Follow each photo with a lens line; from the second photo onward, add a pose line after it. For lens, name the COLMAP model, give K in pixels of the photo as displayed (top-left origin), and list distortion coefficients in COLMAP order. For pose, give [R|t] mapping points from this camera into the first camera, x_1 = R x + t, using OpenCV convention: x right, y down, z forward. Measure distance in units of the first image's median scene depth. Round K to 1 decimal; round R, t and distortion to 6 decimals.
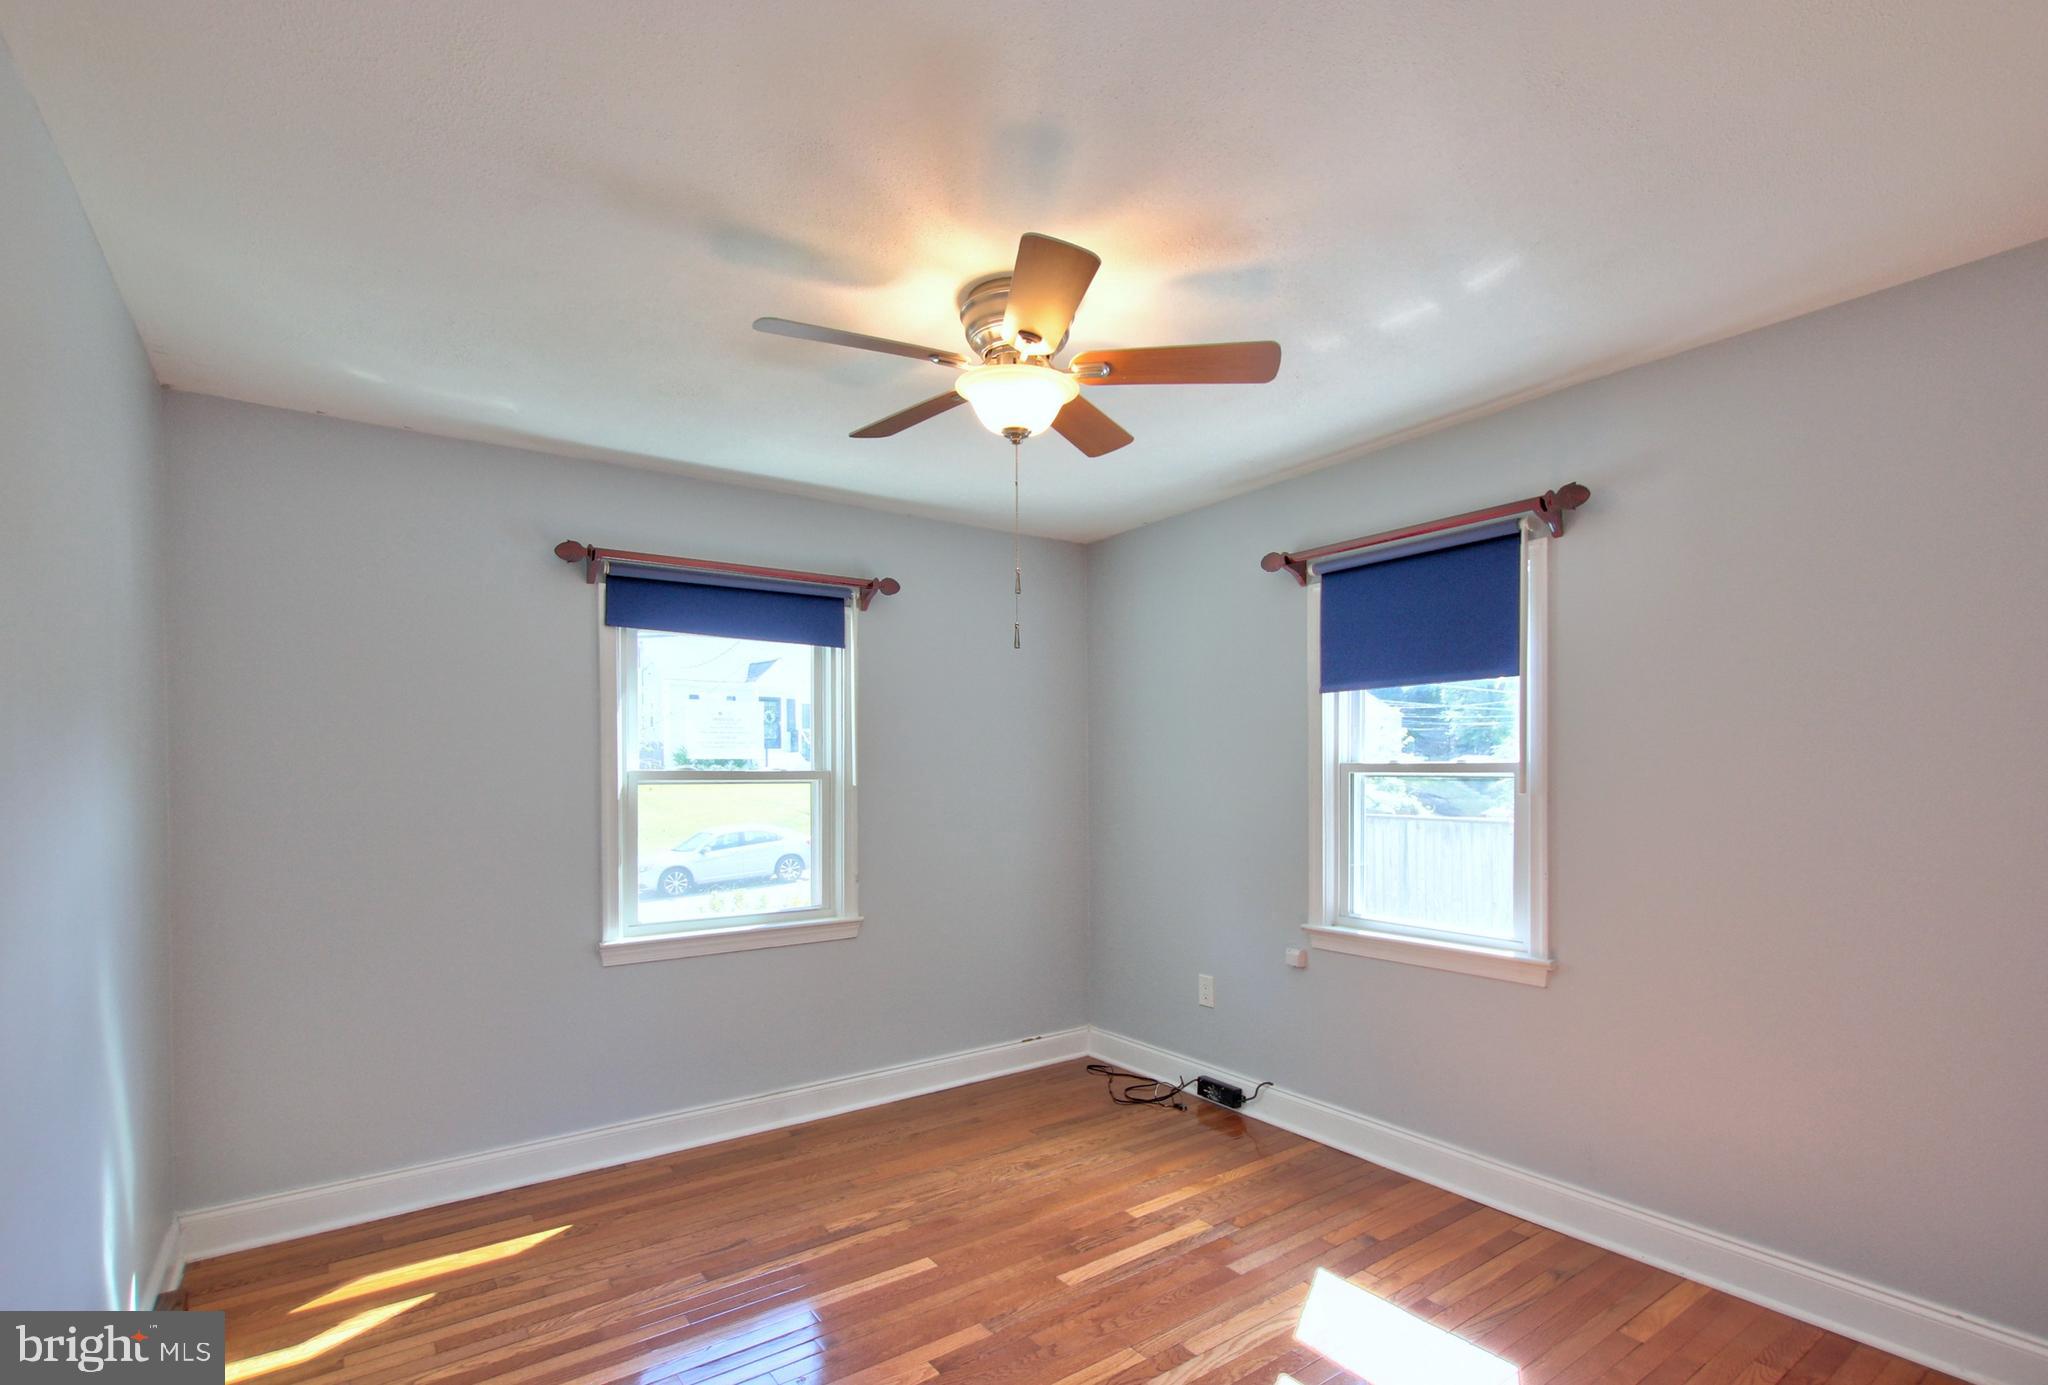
lens RADIAL K [[953.8, 0, 1030.7], [0, 953.8, 782.4], [0, 0, 1]] dist [-0.001858, -0.000369]
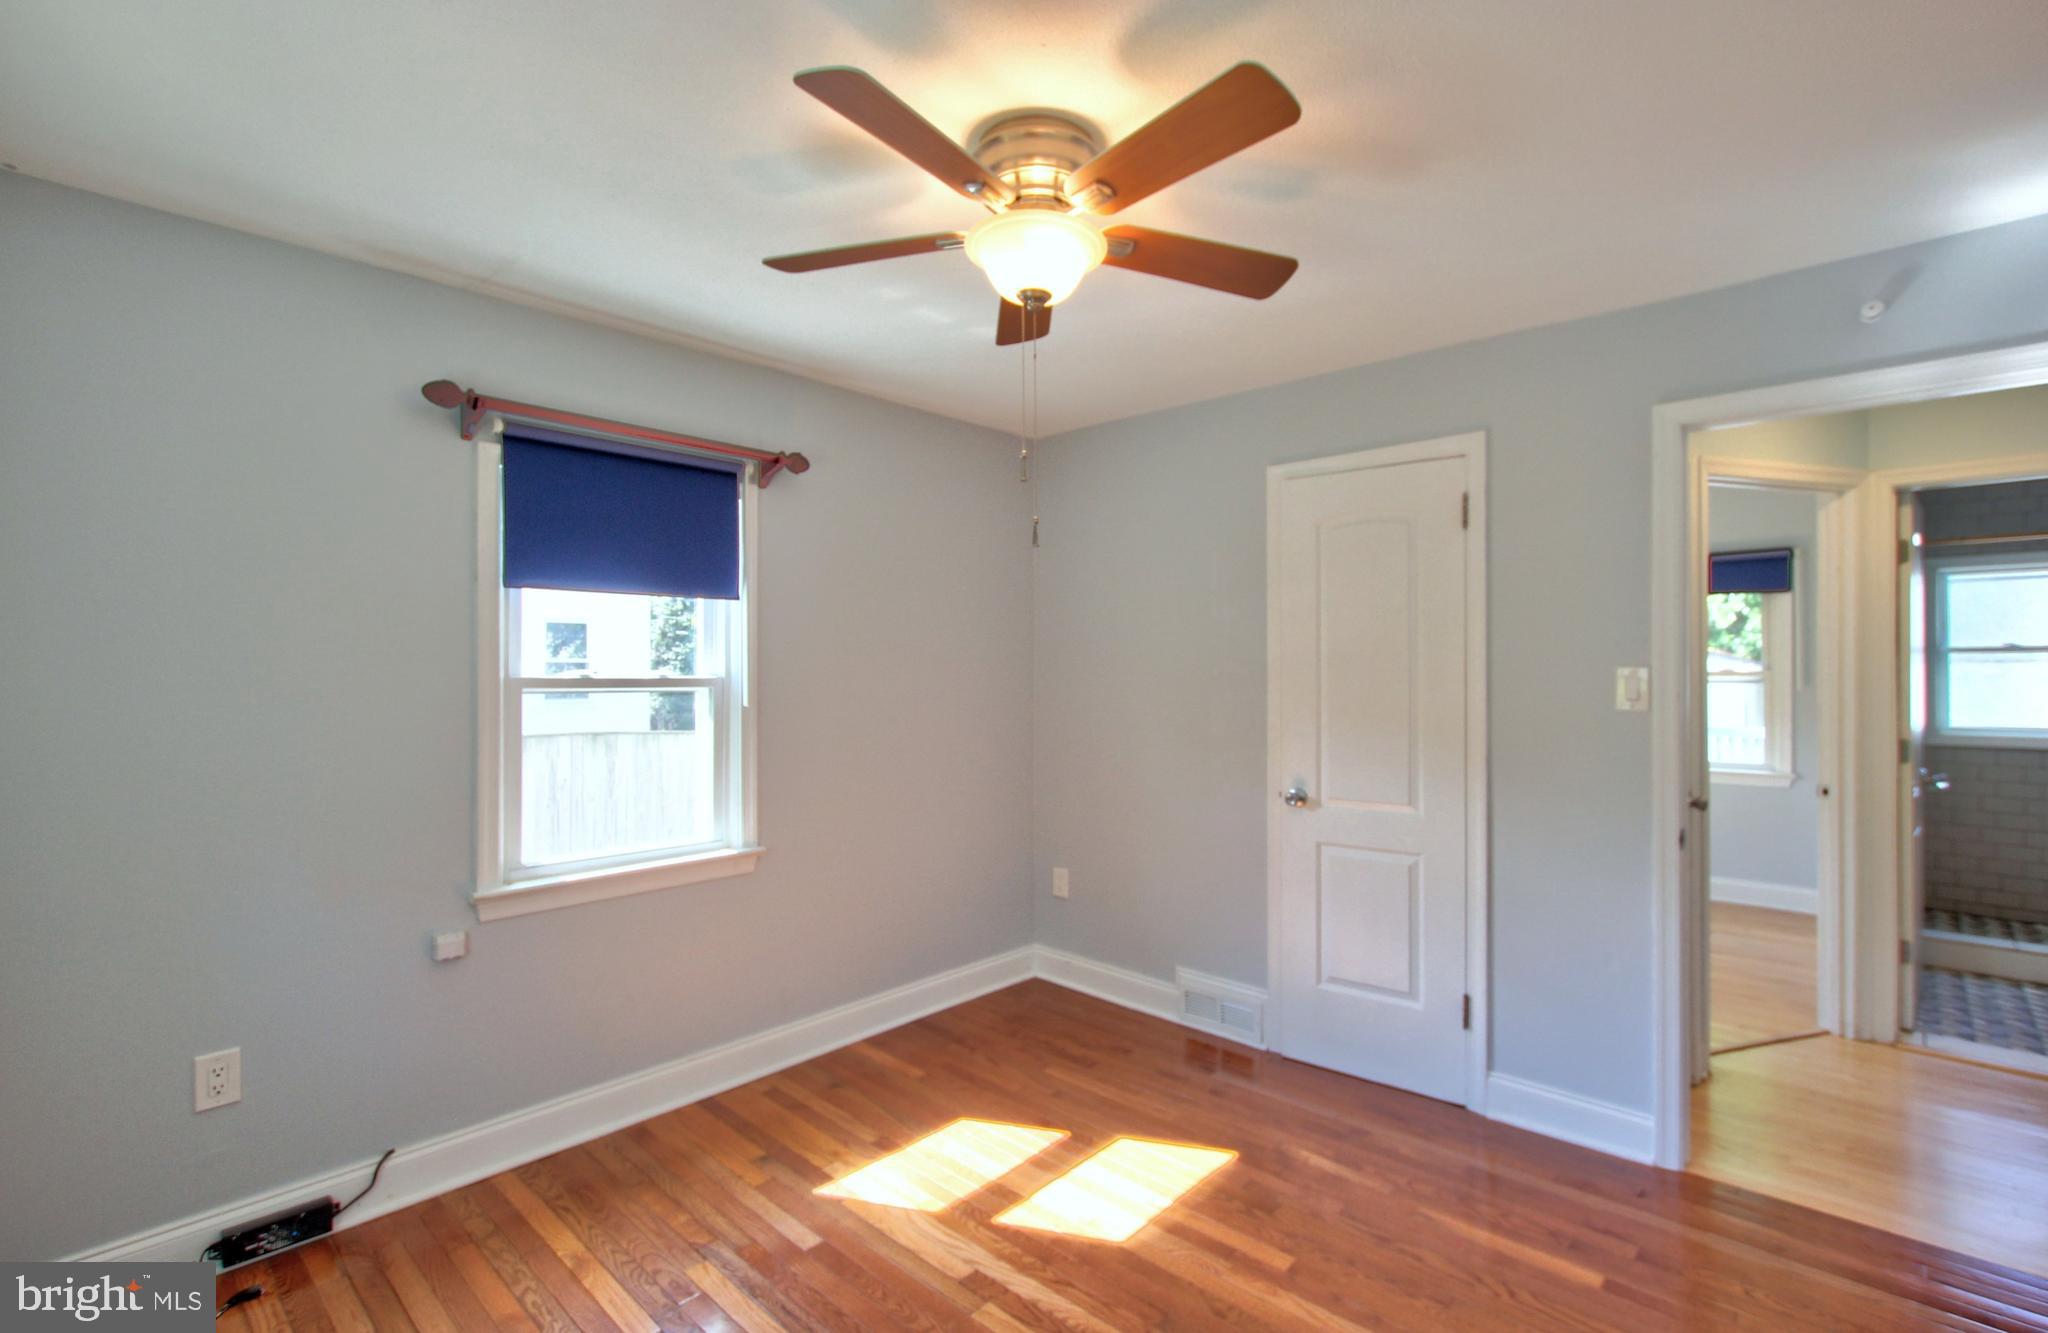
lens RADIAL K [[924.4, 0, 1024.0], [0, 924.4, 666.5], [0, 0, 1]] dist [0.000881, -0.000057]
pose [[-0.200177, 0.015815, 0.979632, -0.583261], [0.015425, 0.999797, -0.012989, -0.013710], [-0.979638, 0.012511, -0.200380, 0.831606]]
